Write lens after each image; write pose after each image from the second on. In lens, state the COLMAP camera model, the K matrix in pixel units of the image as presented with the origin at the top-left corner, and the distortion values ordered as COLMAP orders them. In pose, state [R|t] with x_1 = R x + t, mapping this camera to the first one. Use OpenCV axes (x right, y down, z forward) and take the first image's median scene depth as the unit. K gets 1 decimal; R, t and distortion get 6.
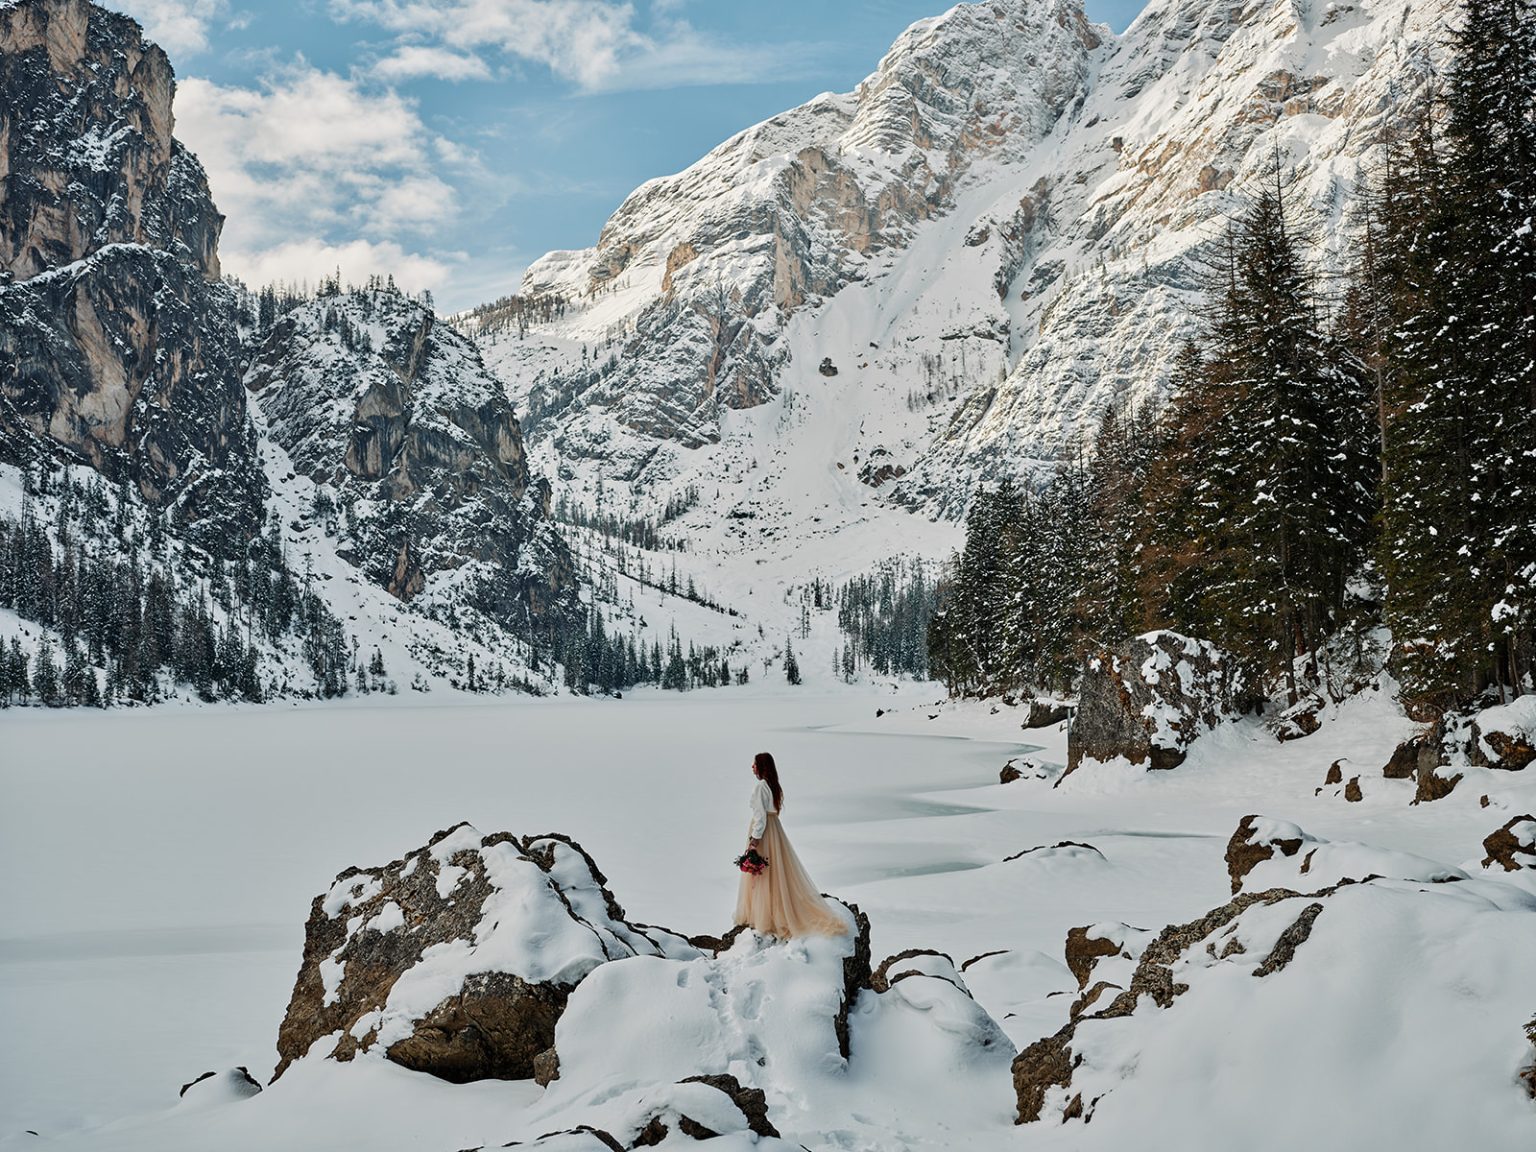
lens RADIAL K [[1698.5, 0, 763.0], [0, 1698.5, 570.9], [0, 0, 1]] dist [-0.006124, 0.000000]
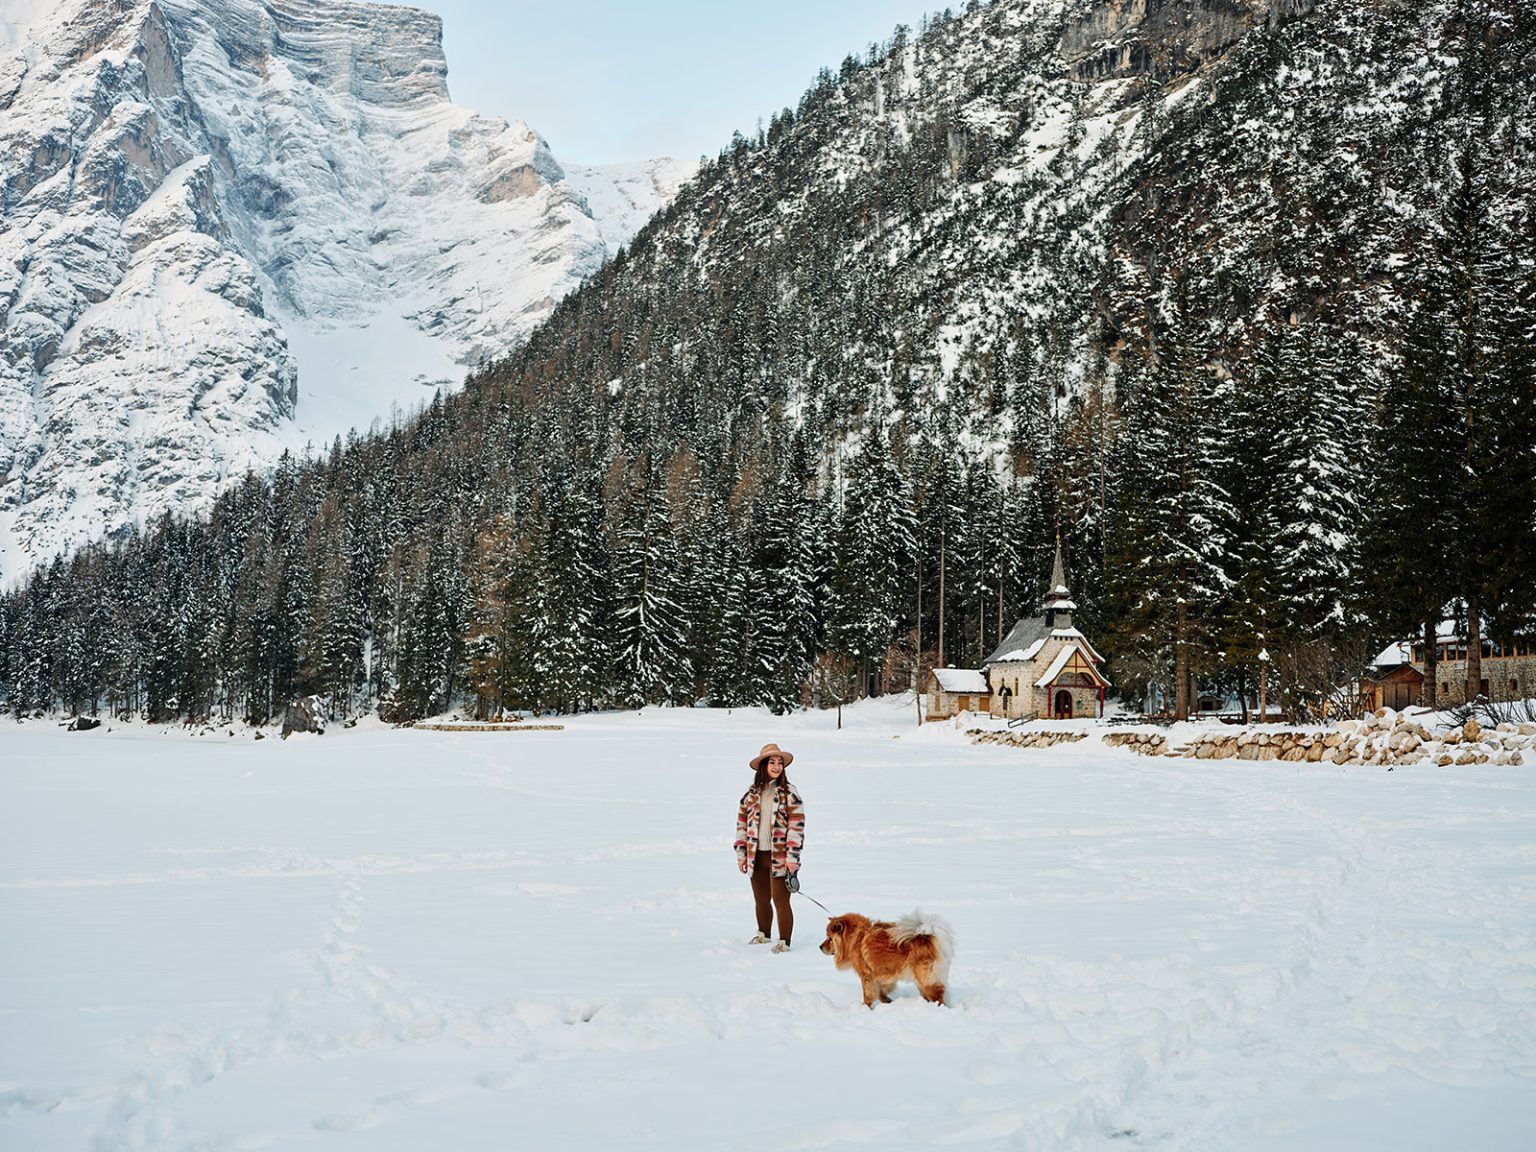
lens RADIAL K [[1698.5, 0, 771.0], [0, 1698.5, 569.6], [0, 0, 1]] dist [-0.006124, 0.000000]
pose [[0.637422, 0.101817, 0.763758, -0.094838], [-0.082307, 0.994557, -0.063892, -0.003864], [-0.766106, -0.022137, 0.642333, -0.099164]]
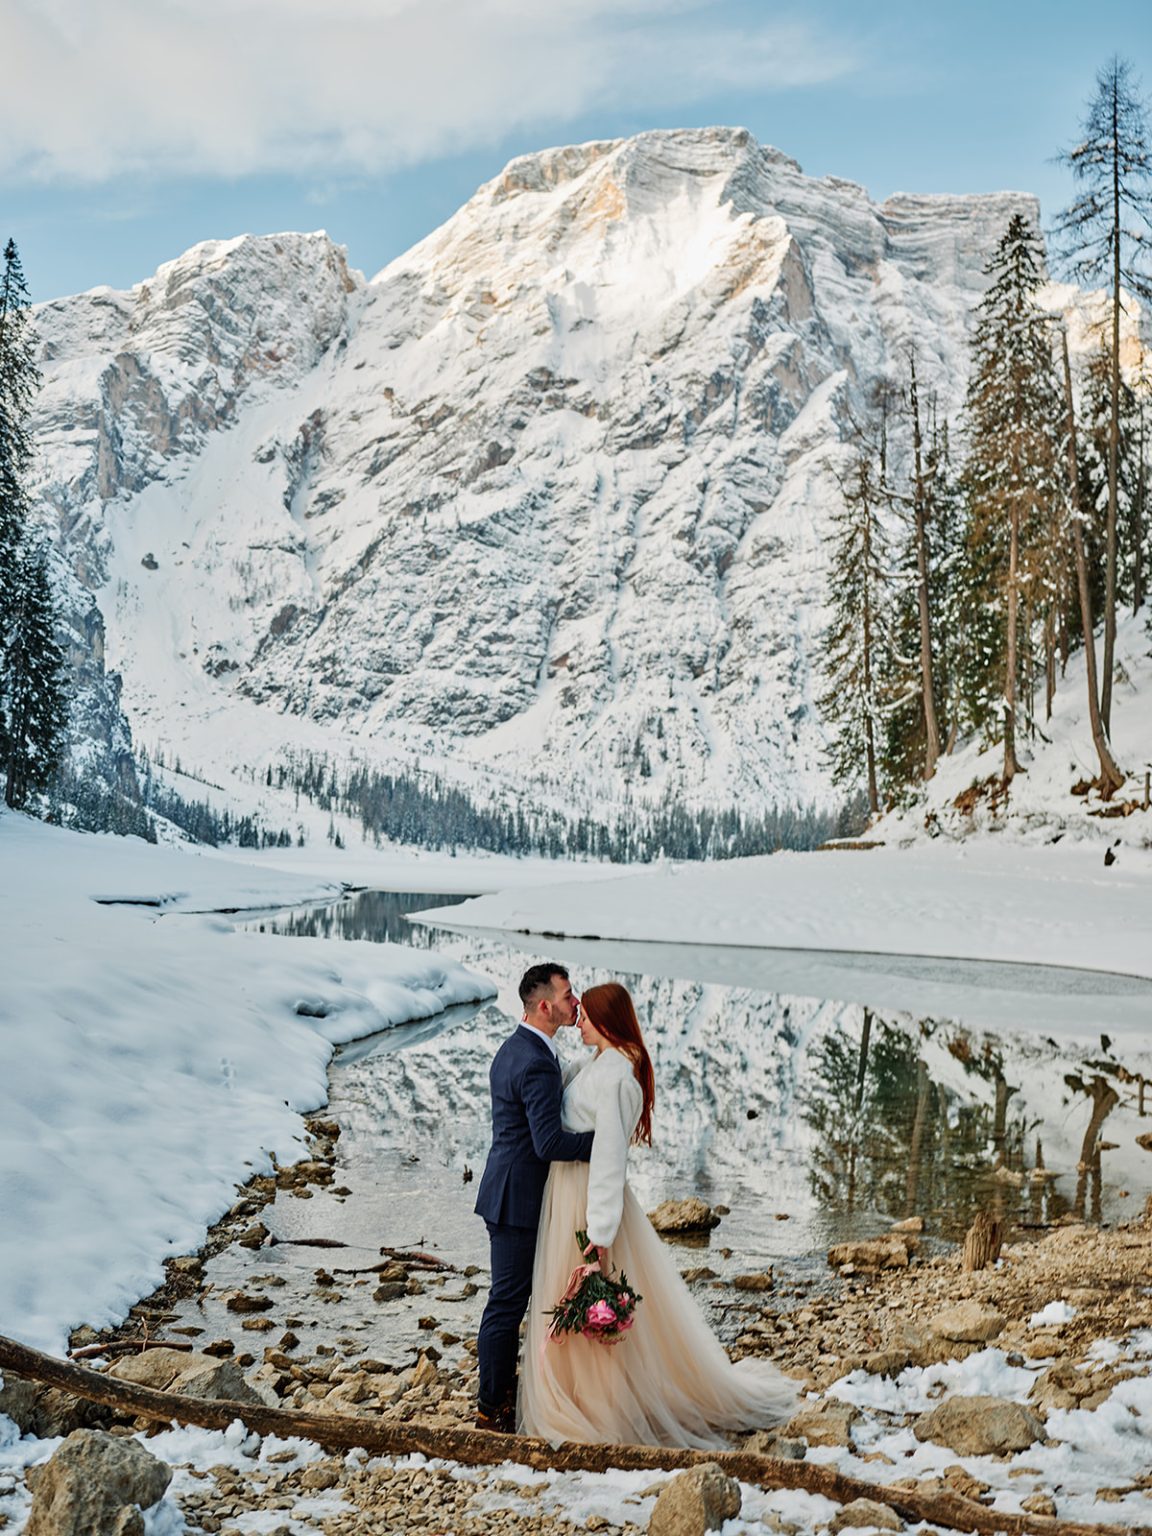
lens RADIAL K [[1698.5, 0, 589.9], [0, 1698.5, 774.4], [0, 0, 1]] dist [-0.006124, 0.000000]
pose [[0.903004, 0.070314, 0.423838, -0.196409], [-0.078519, 0.996911, 0.001902, -0.006009], [-0.422395, -0.034996, 0.905736, -0.166595]]
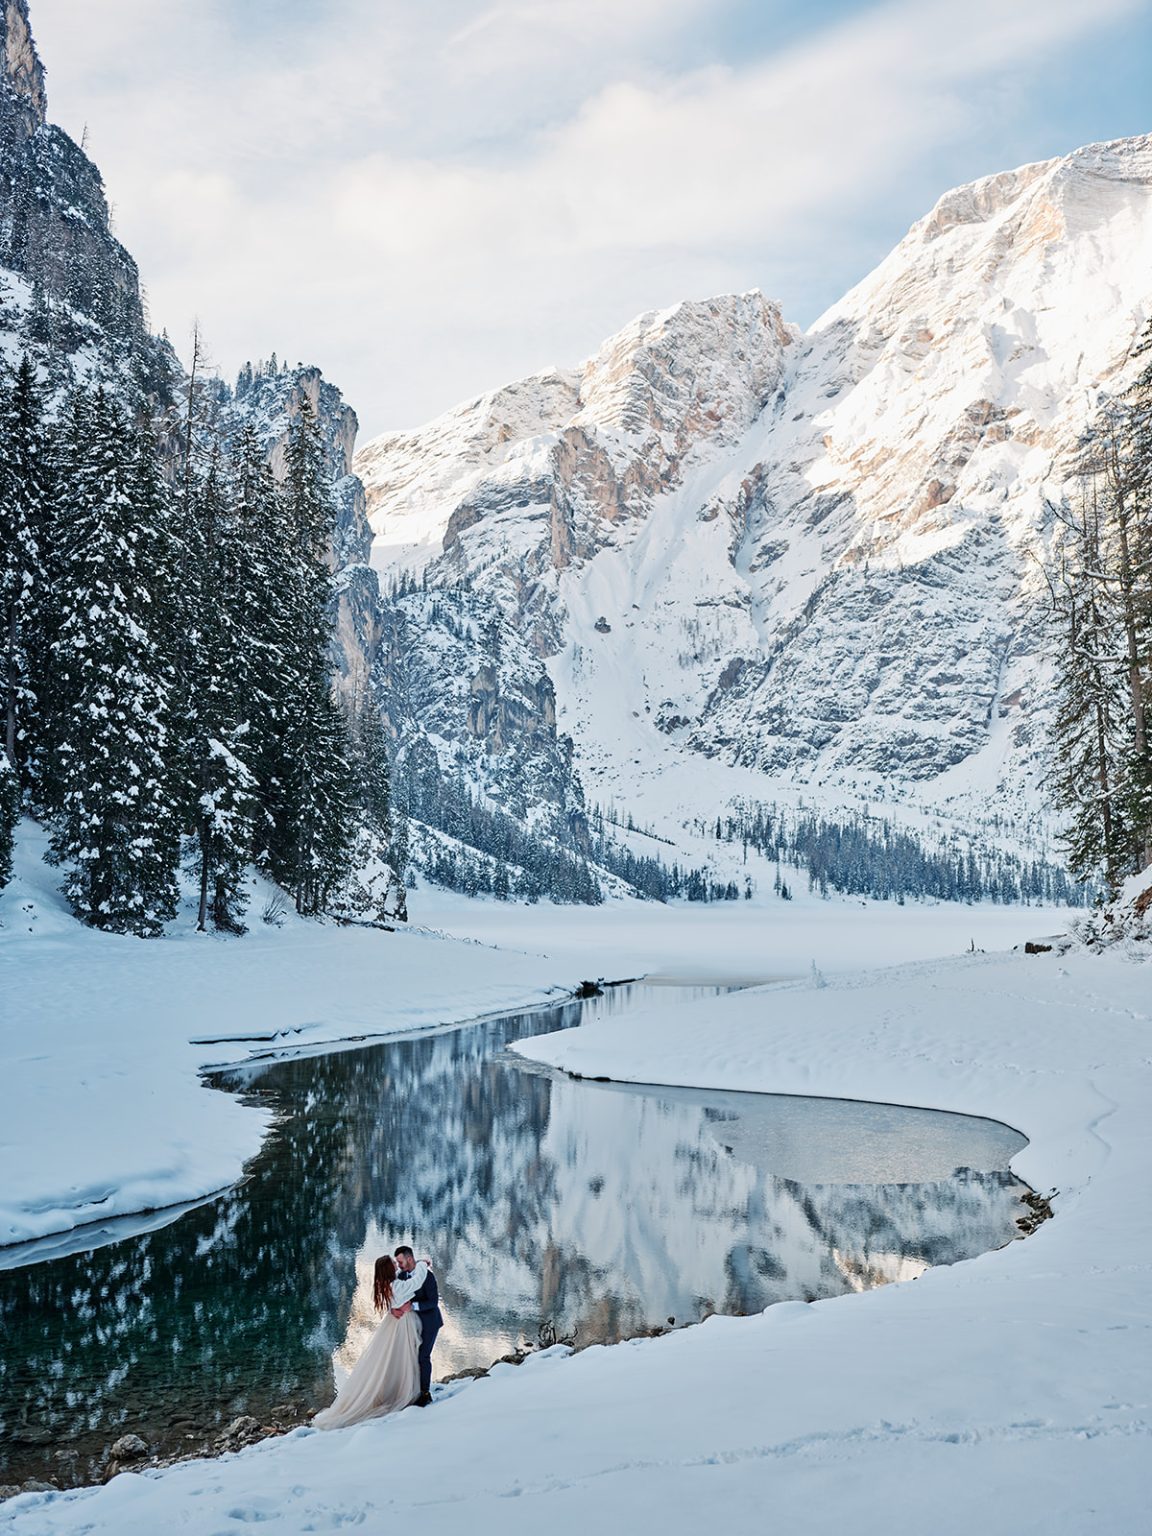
lens RADIAL K [[1698.5, 0, 591.9], [0, 1698.5, 780.9], [0, 0, 1]] dist [-0.006124, 0.000000]
pose [[0.985412, 0.037161, 0.166076, -0.188860], [-0.036780, 0.999309, -0.005369, -0.008524], [-0.166161, -0.000818, 0.986098, -0.170806]]
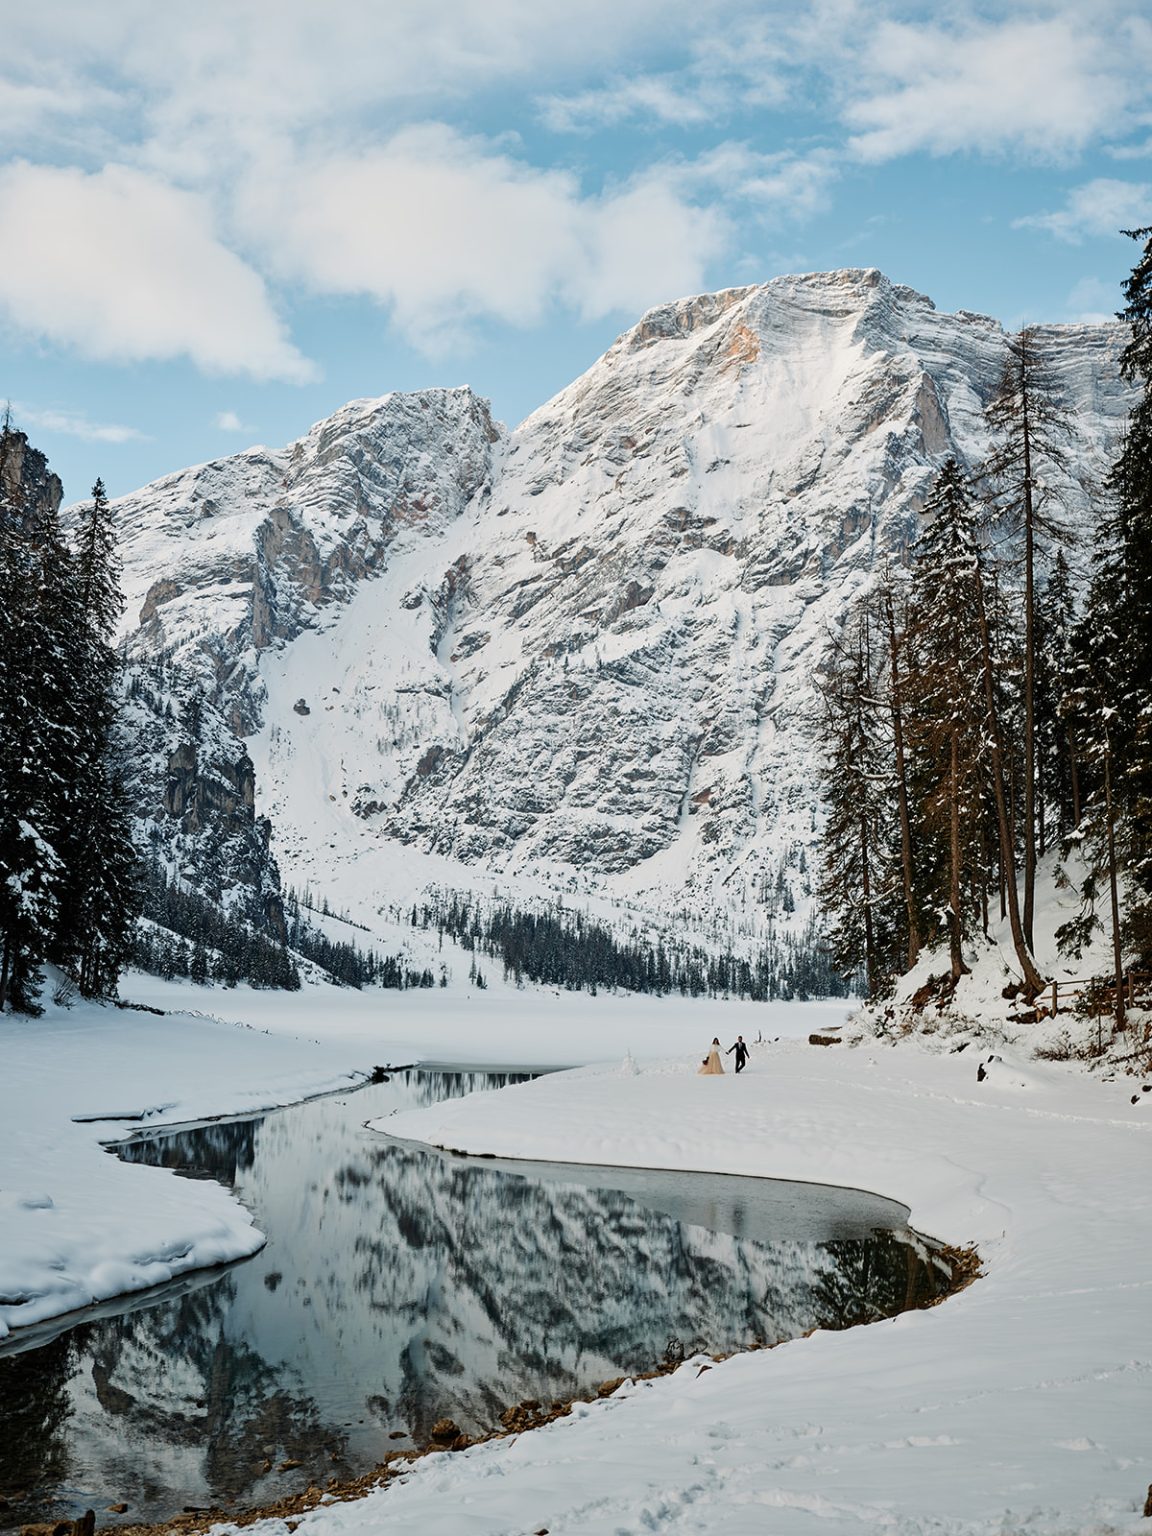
lens RADIAL K [[1698.5, 0, 575.1], [0, 1698.5, 771.7], [0, 0, 1]] dist [-0.006124, 0.000000]
pose [[0.940770, 0.084841, 0.328258, -0.193645], [-0.065168, 0.995381, -0.070498, -0.008575], [-0.332723, 0.044930, 0.941954, -0.173008]]
